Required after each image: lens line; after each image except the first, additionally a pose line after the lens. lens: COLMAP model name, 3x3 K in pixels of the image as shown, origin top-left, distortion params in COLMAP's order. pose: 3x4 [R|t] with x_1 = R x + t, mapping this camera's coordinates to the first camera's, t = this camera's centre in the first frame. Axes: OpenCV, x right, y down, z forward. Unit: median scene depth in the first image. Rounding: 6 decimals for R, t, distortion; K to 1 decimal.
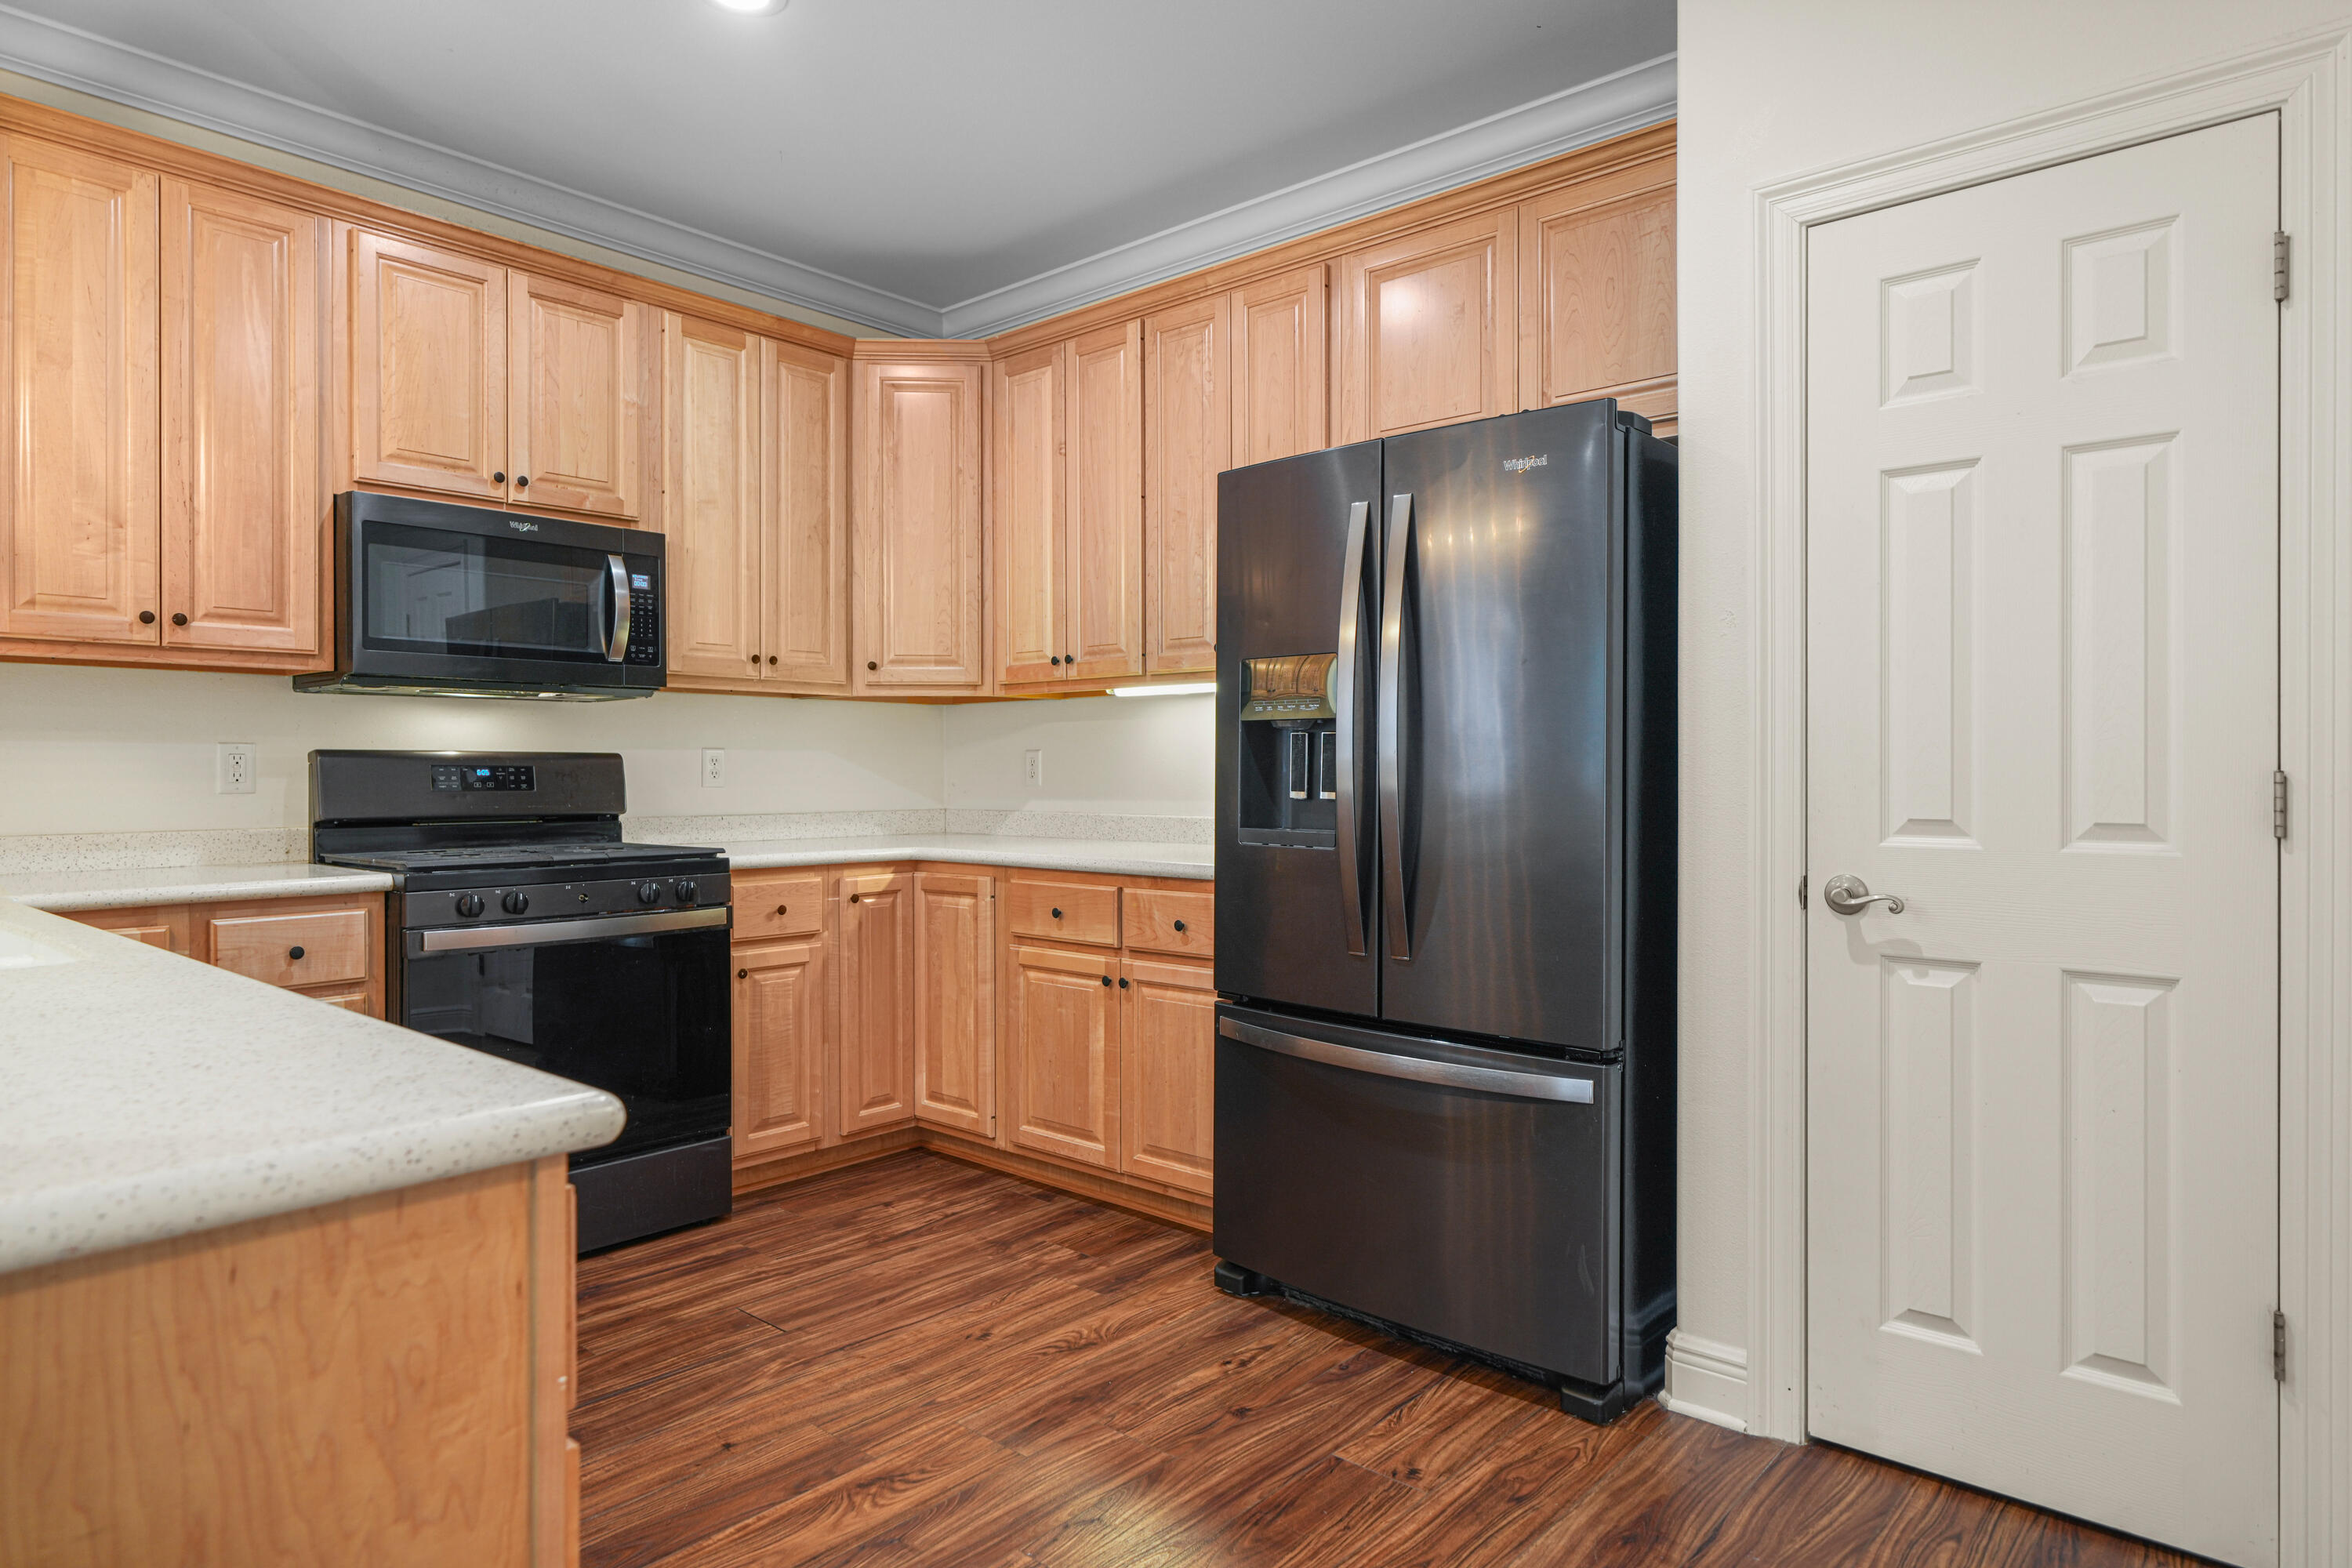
lens RADIAL K [[1357.3, 0, 1158.2], [0, 1357.3, 774.9], [0, 0, 1]] dist [0.002564, 0.003015]
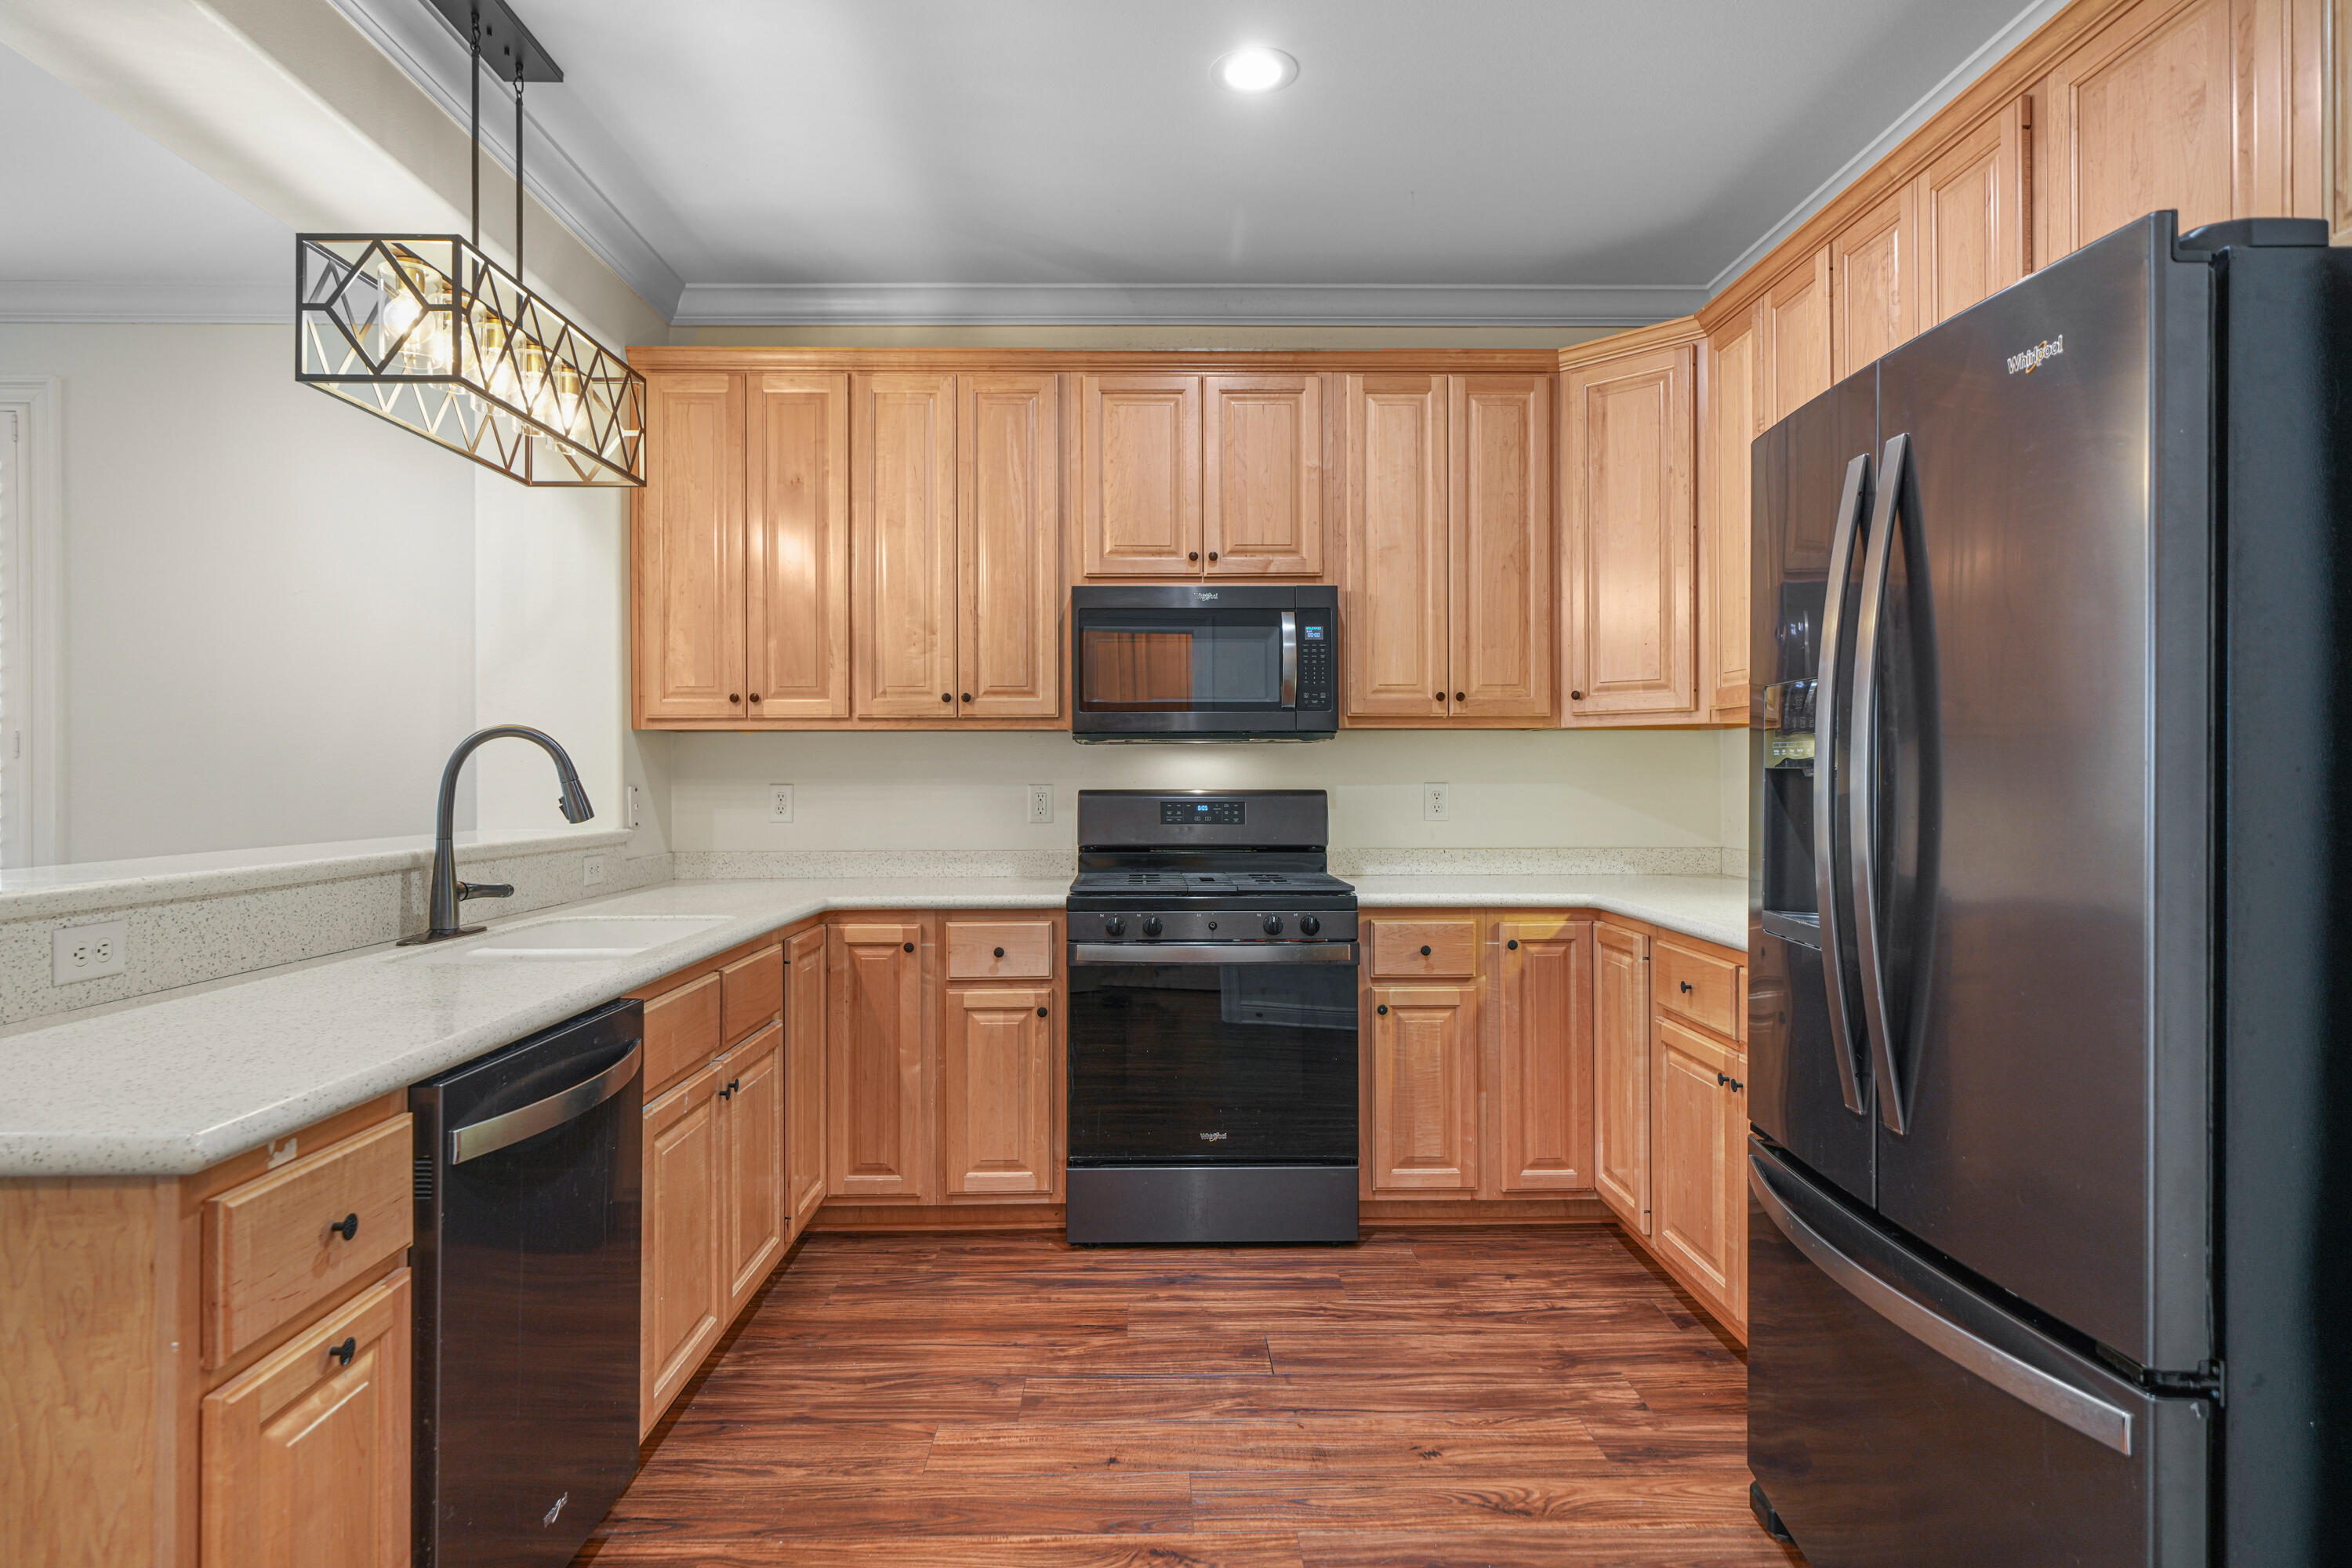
lens RADIAL K [[1296.3, 0, 1158.7], [0, 1296.3, 772.7], [0, 0, 1]] dist [0.007517, 0.001986]
pose [[0.675446, -0.001839, -0.737407, 0.308703], [0.000153, 0.999997, -0.002354, -0.030292], [0.737410, 0.001477, 0.675444, 0.223948]]
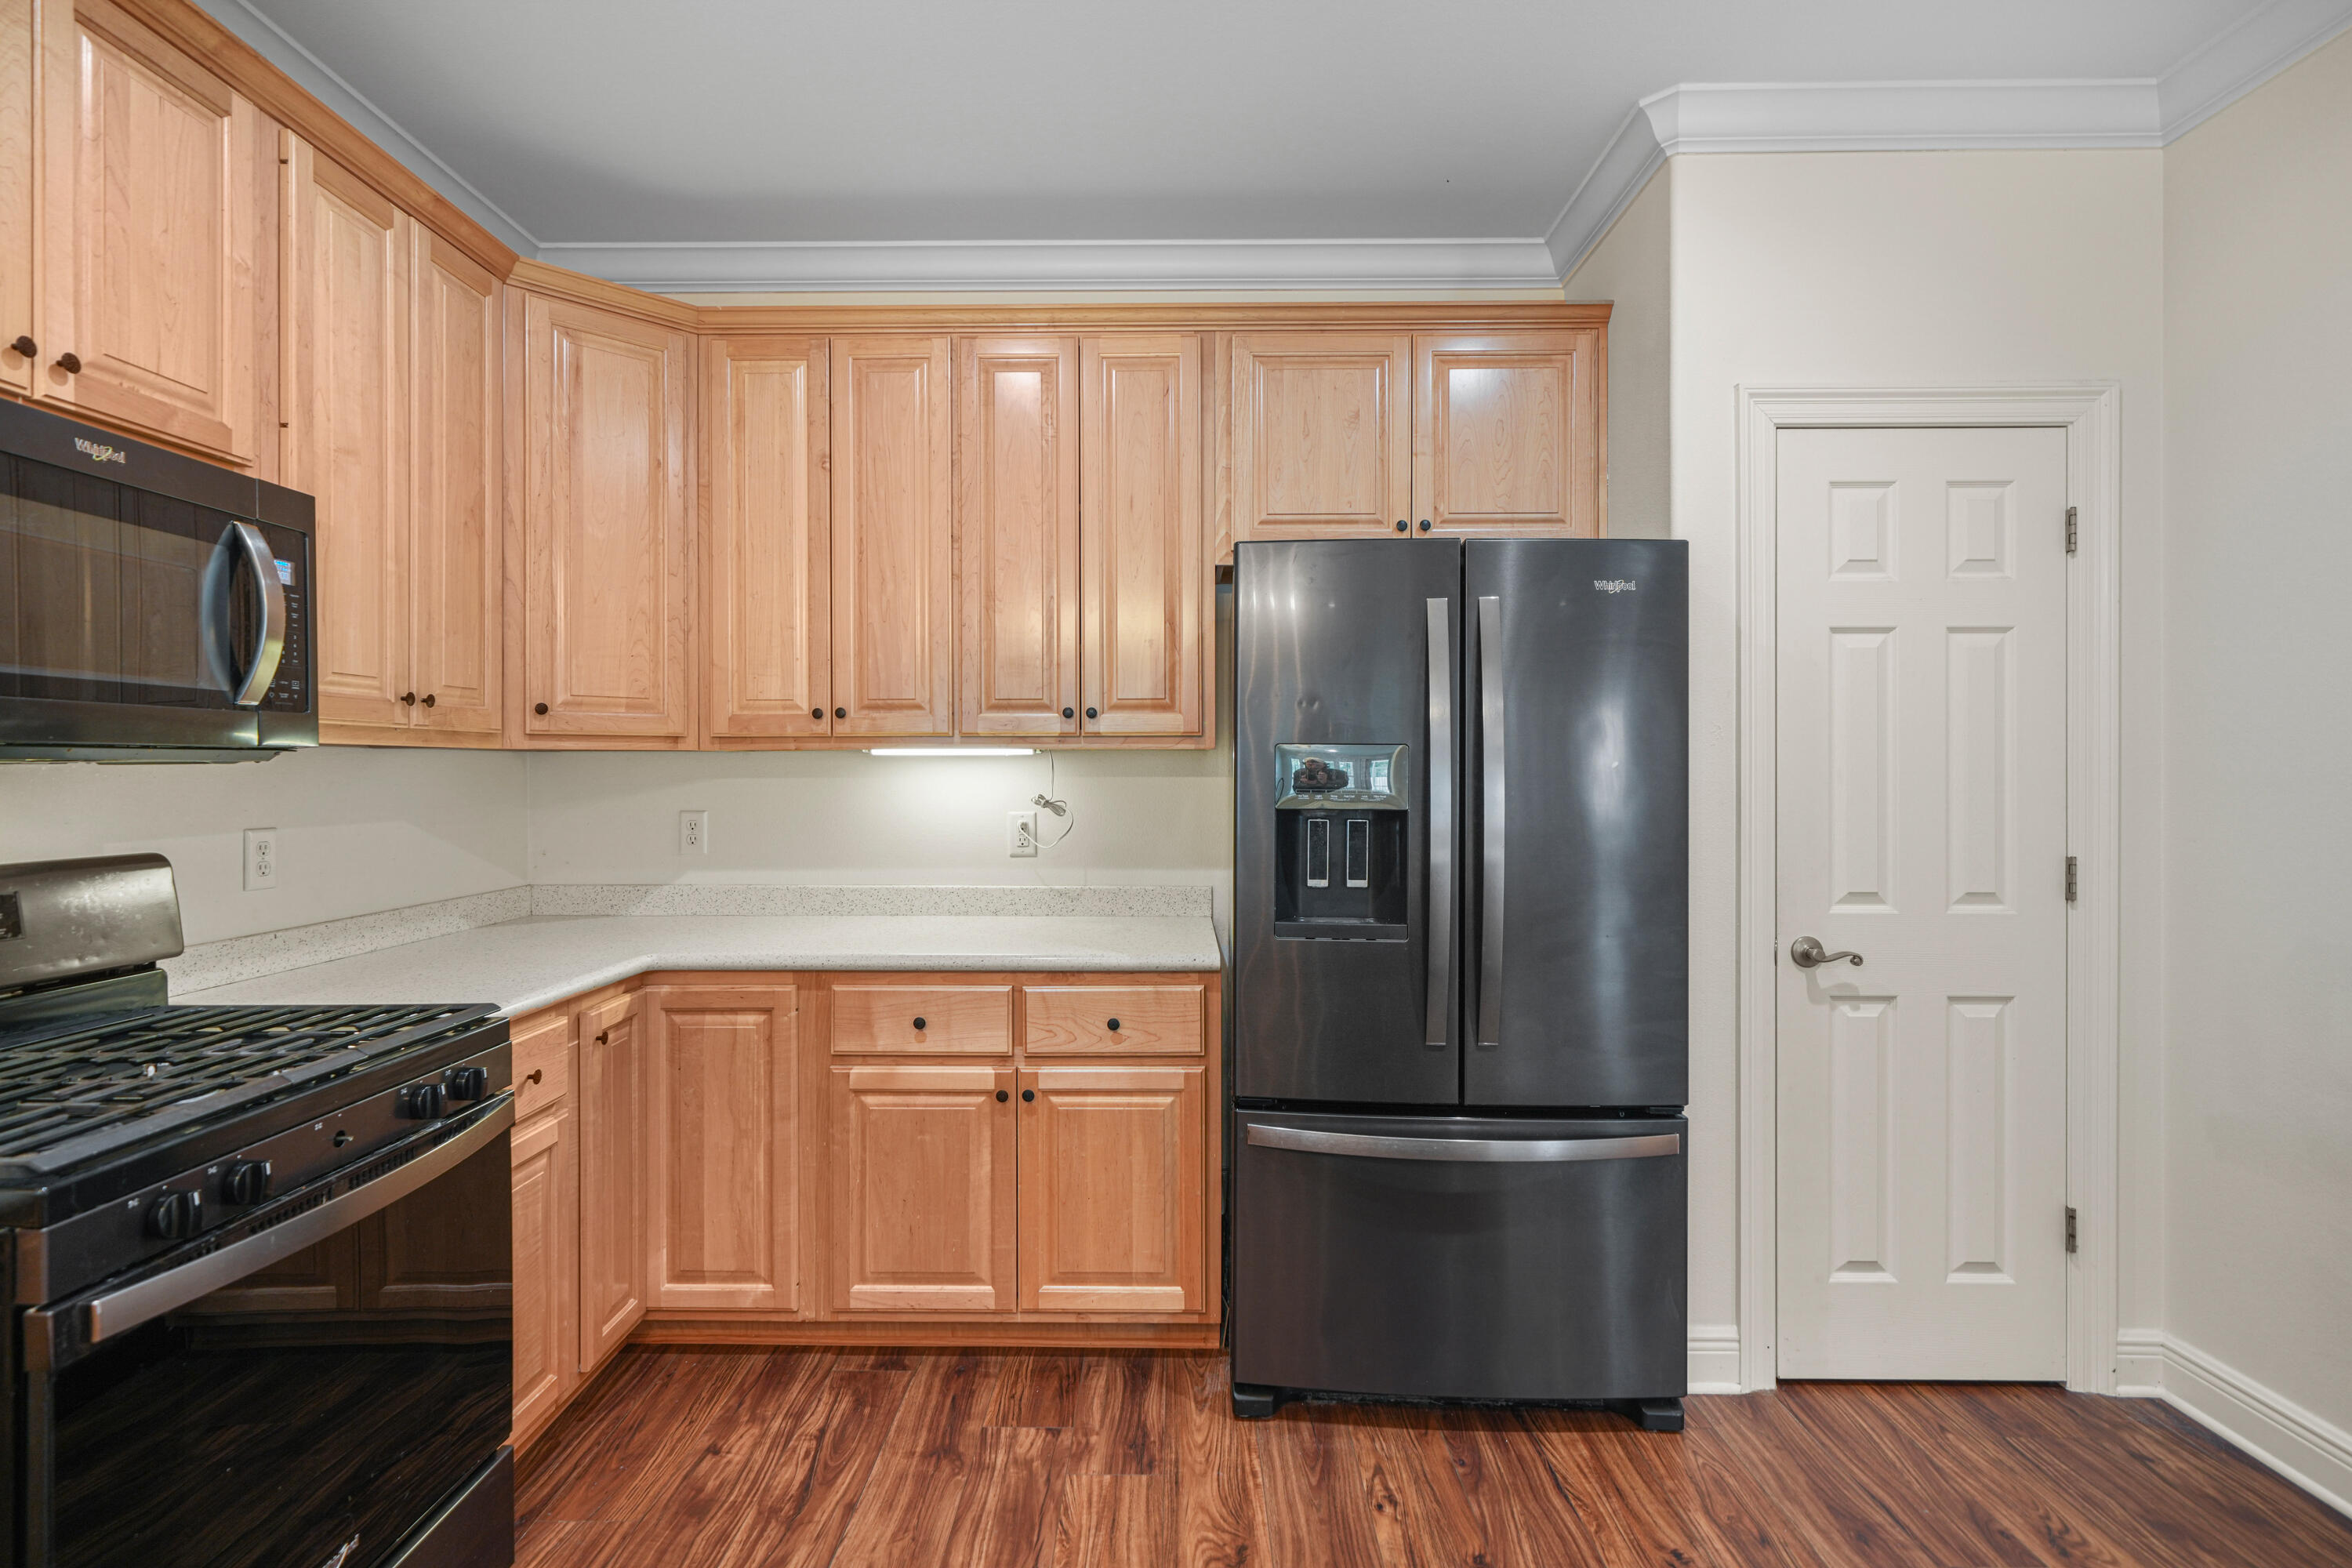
lens RADIAL K [[1127.3, 0, 1163.8], [0, 1127.3, 768.2], [0, 0, 1]] dist [0.004469, -0.000959]
pose [[0.755752, -0.000442, 0.654858, -0.432313], [0.002398, 0.999995, -0.002092, -0.056071], [-0.654854, 0.003152, 0.755749, 0.386144]]
